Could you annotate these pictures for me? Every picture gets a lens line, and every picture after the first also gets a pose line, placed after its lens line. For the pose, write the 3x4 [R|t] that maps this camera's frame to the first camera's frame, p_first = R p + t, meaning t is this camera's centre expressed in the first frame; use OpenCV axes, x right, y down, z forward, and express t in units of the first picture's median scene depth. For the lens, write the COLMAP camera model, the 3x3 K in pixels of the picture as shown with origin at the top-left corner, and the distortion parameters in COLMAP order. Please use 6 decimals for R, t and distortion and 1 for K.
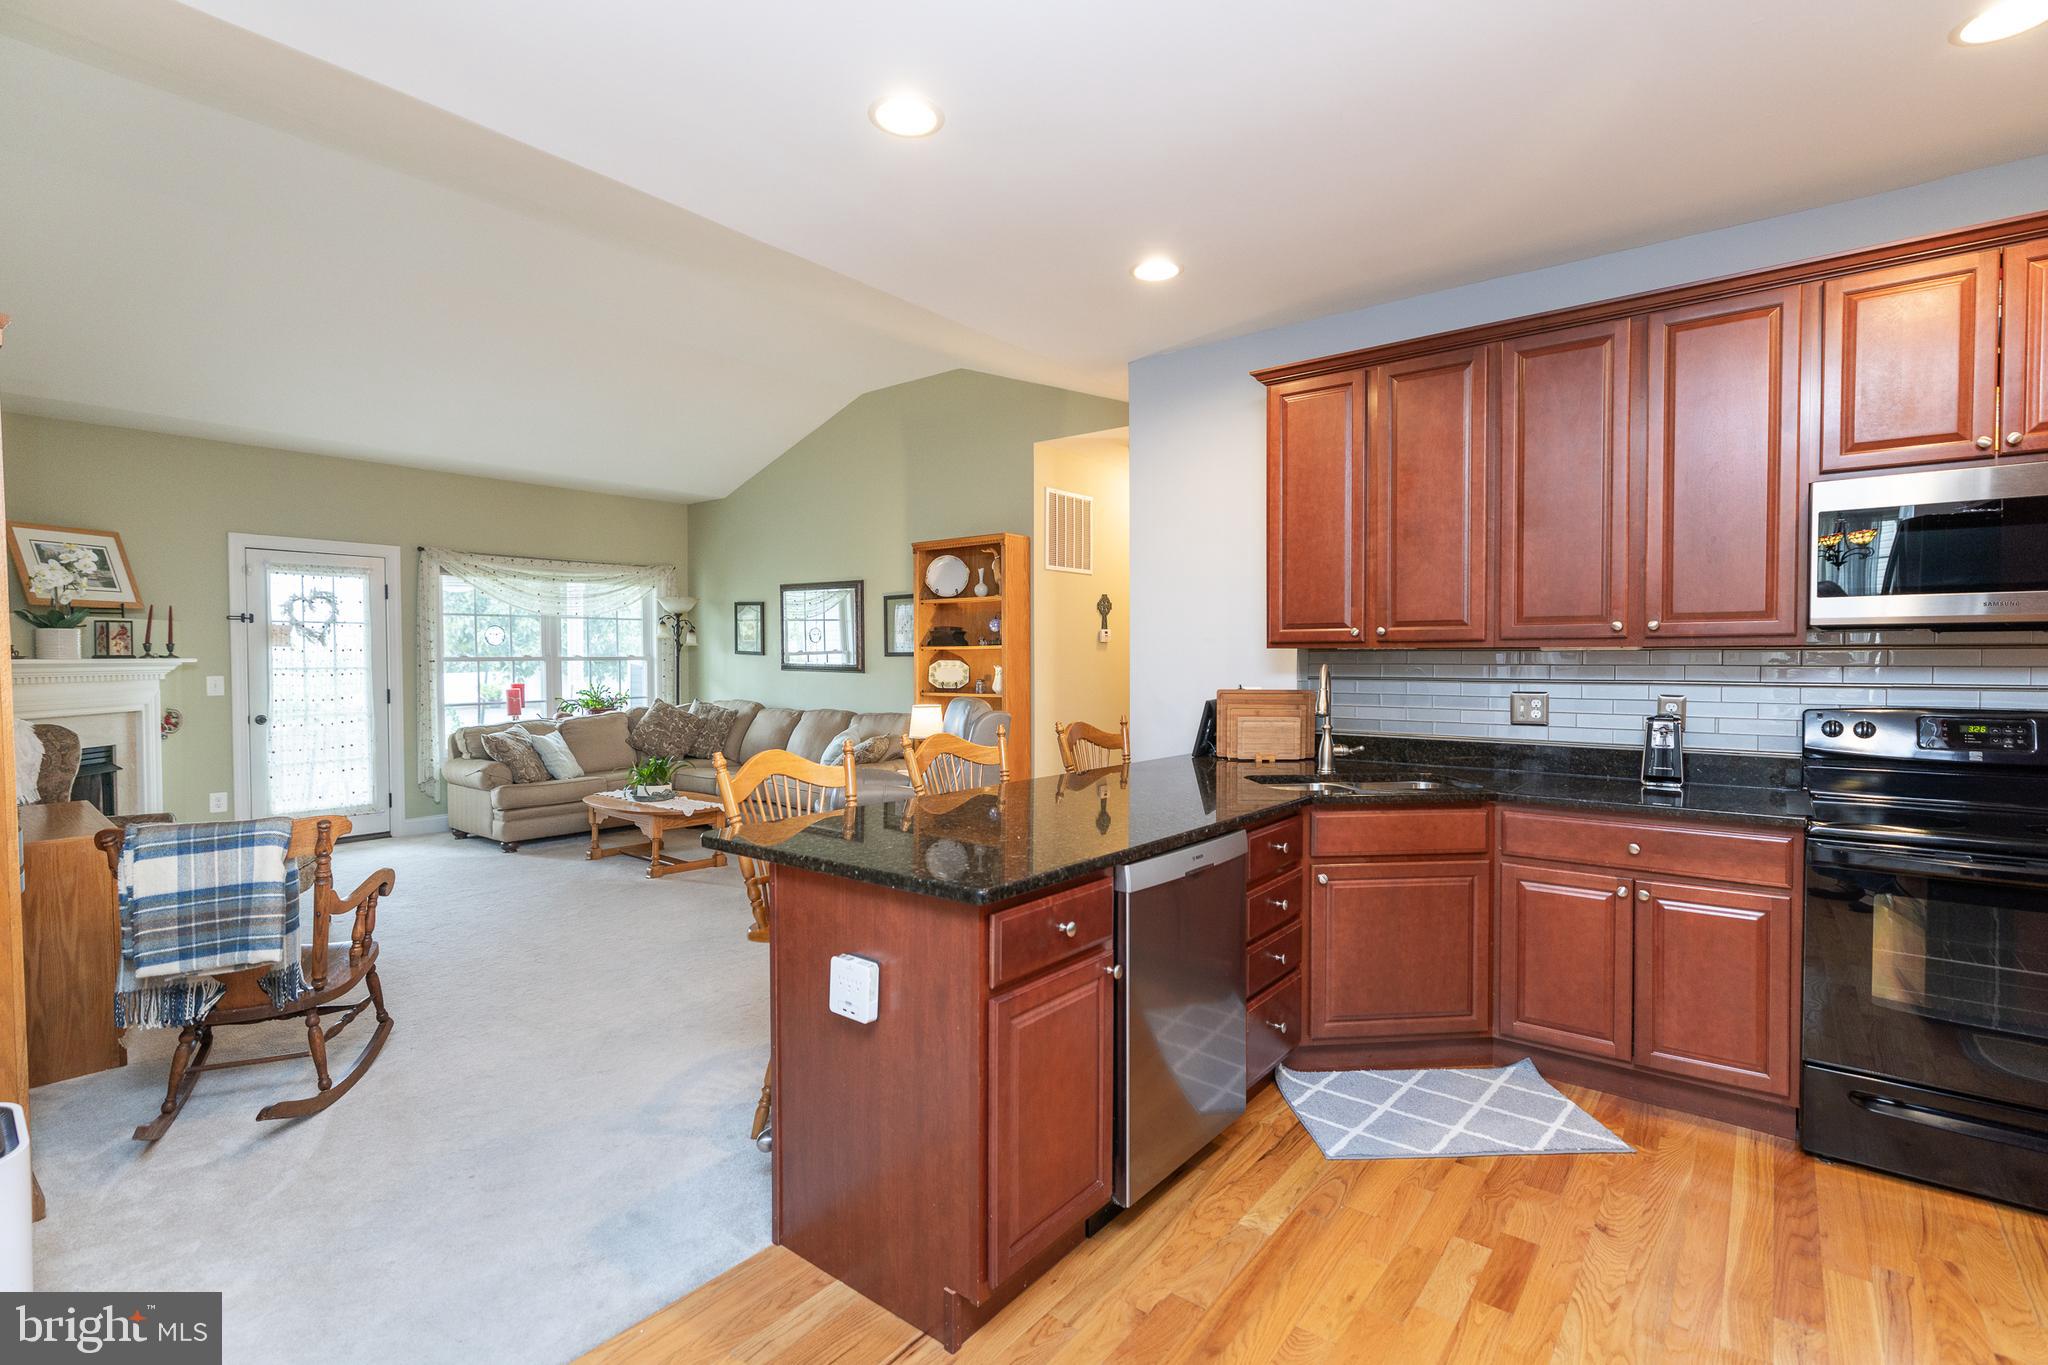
lens RADIAL K [[947.3, 0, 1024.0], [0, 947.3, 682.5], [0, 0, 1]] dist [0.000753, 0.000016]
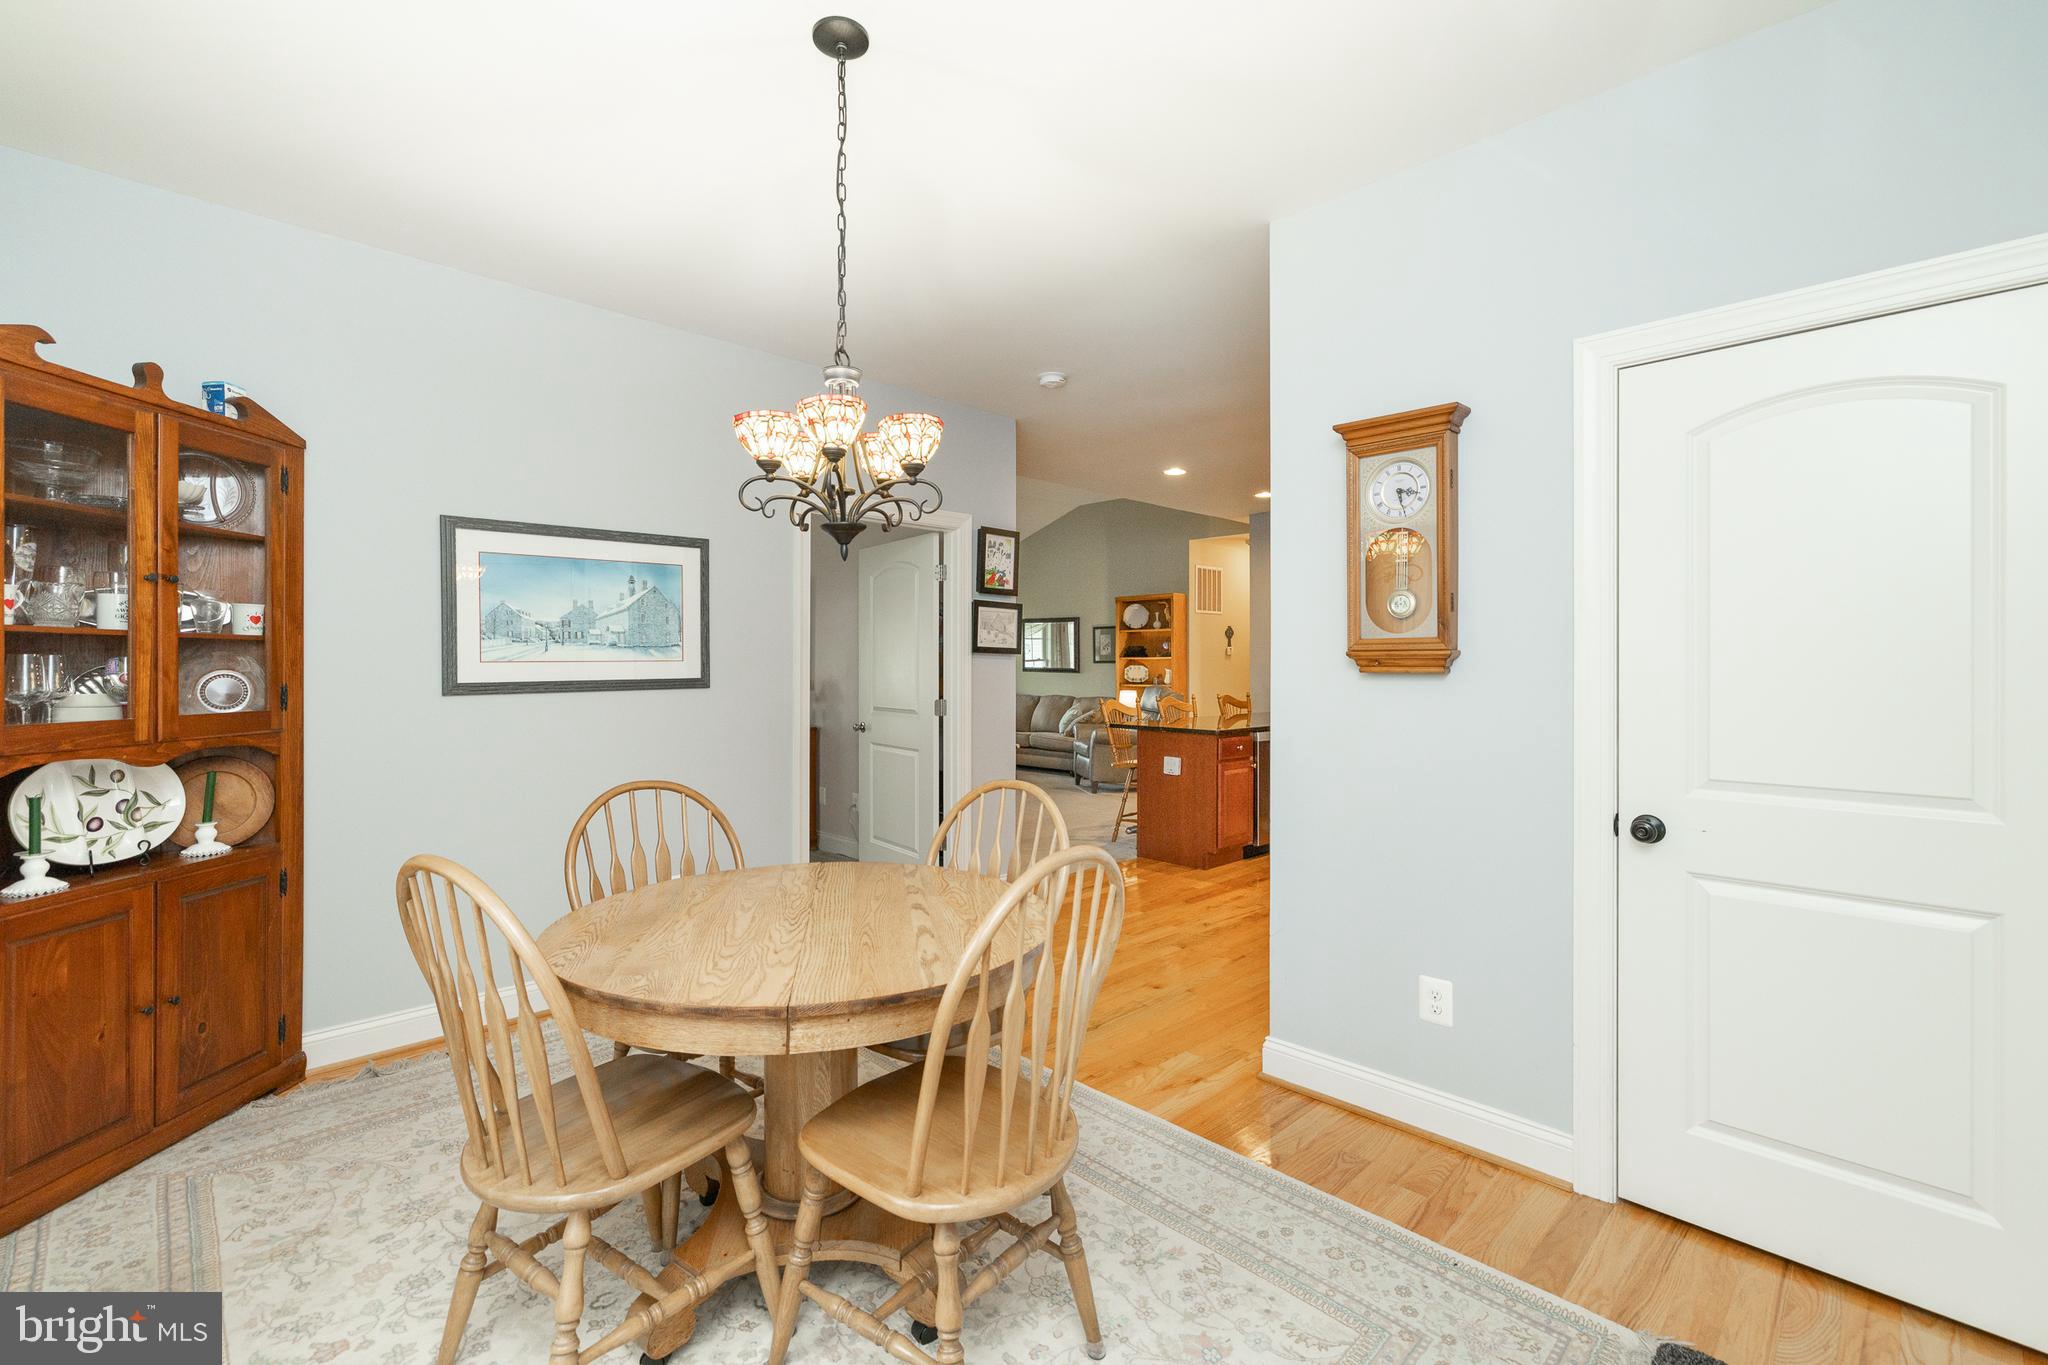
lens RADIAL K [[913.2, 0, 987.7], [0, 913.2, 672.3], [0, 0, 1]] dist [-0.000092, 0.000211]
pose [[0.989455, 0.001908, -0.144831, -0.105727], [-0.004272, 0.999863, -0.016013, 0.015848], [0.144780, 0.016463, 0.989327, -0.661257]]
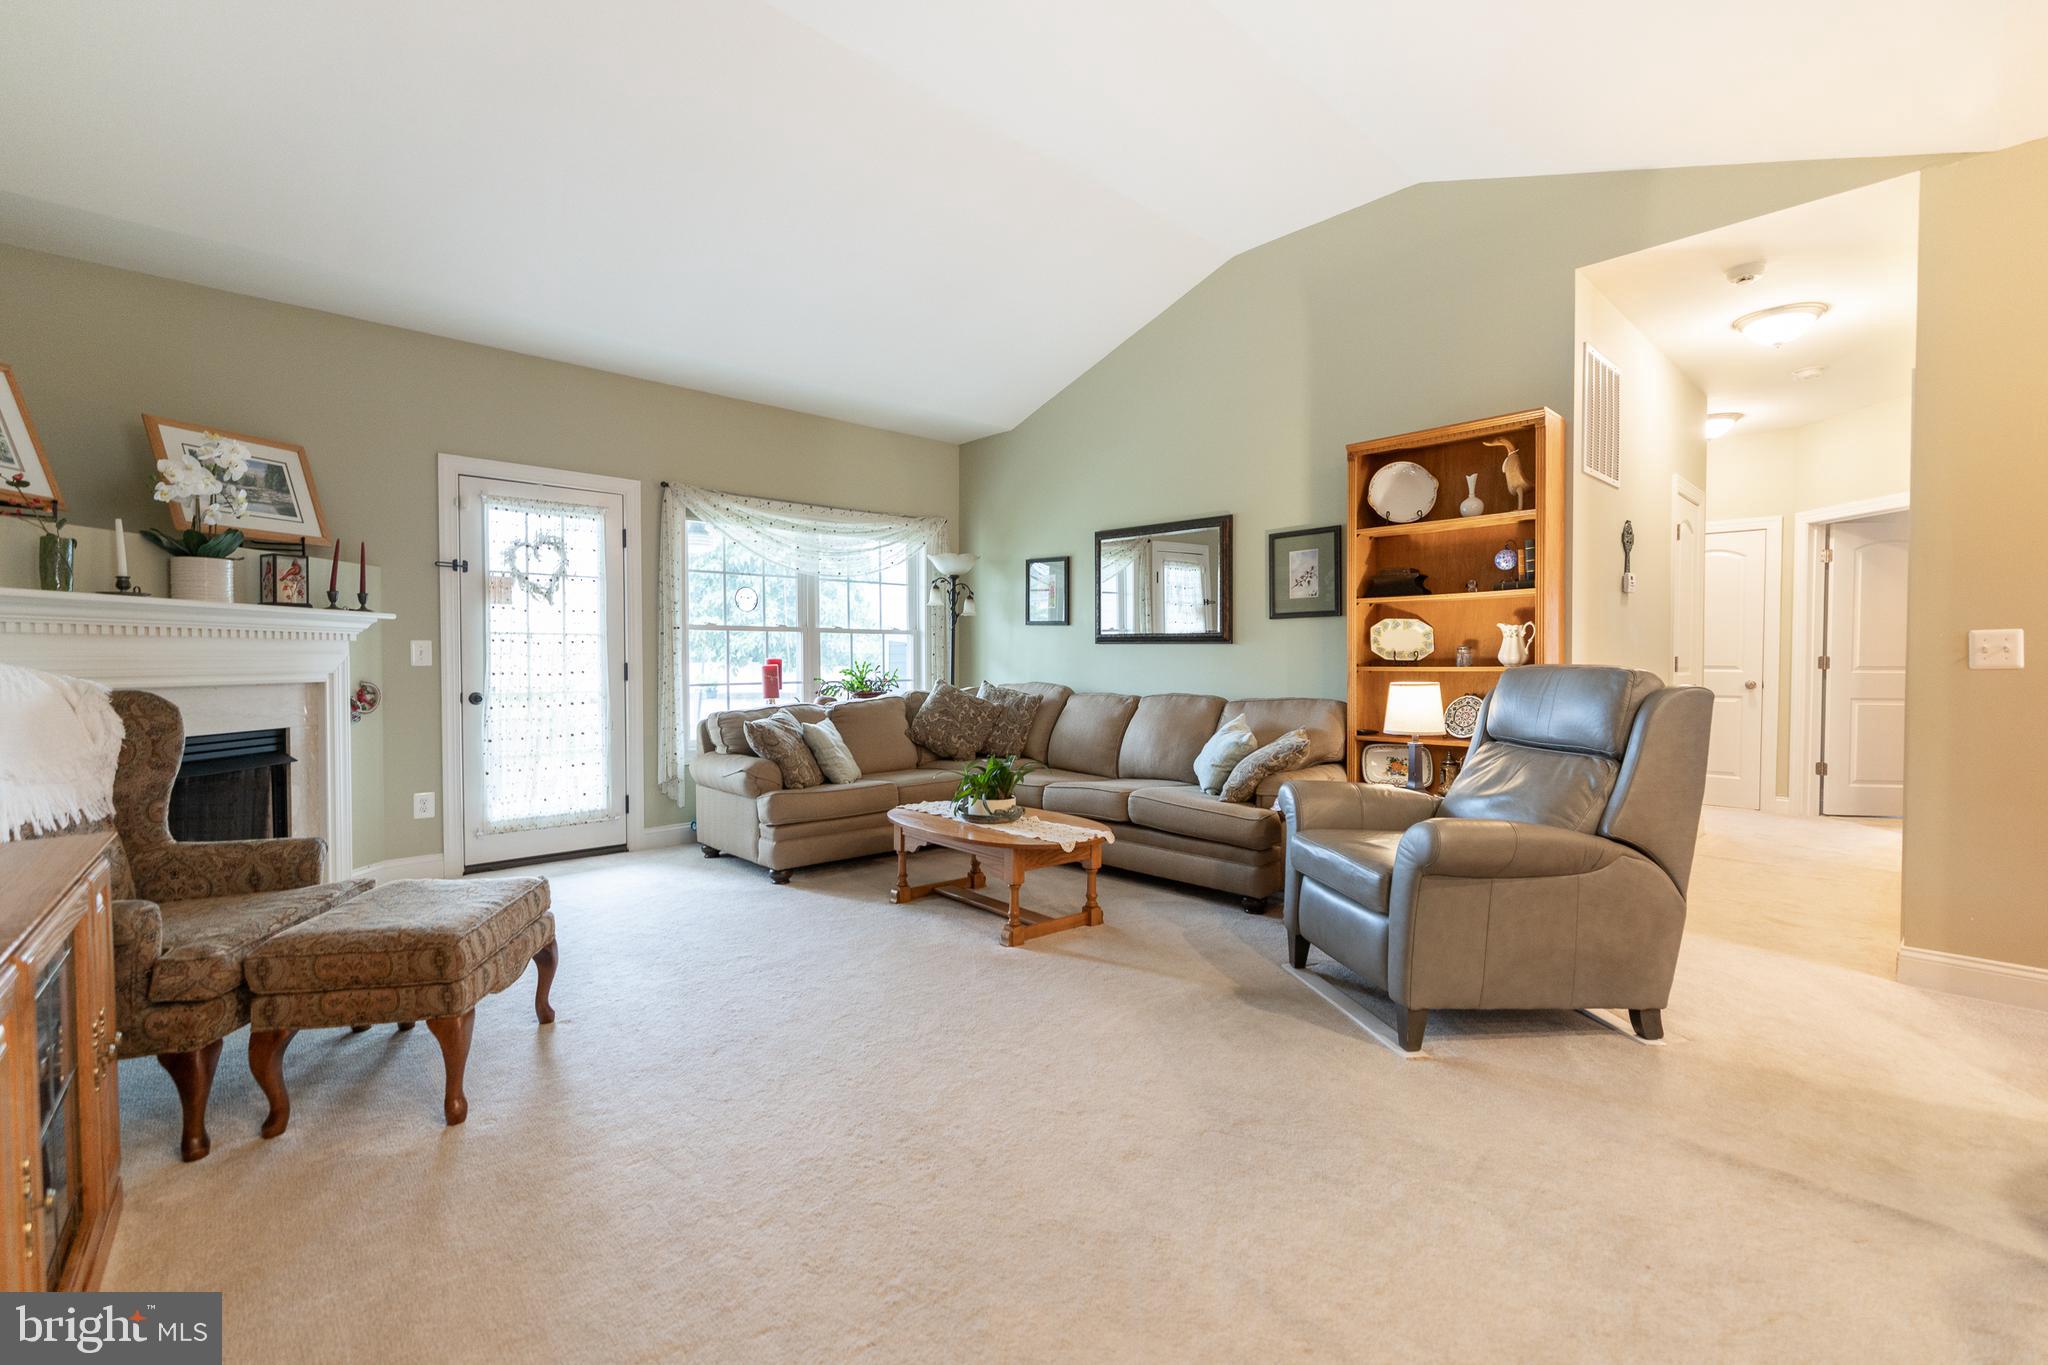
lens RADIAL K [[886.9, 0, 1024.0], [0, 886.9, 682.5], [0, 0, 1]] dist [0.000759, 0.000231]
pose [[0.988727, 0.005751, -0.149617, -0.248024], [-0.006139, 0.999979, -0.002132, 0.024264], [0.149602, 0.003026, 0.988742, 0.341672]]
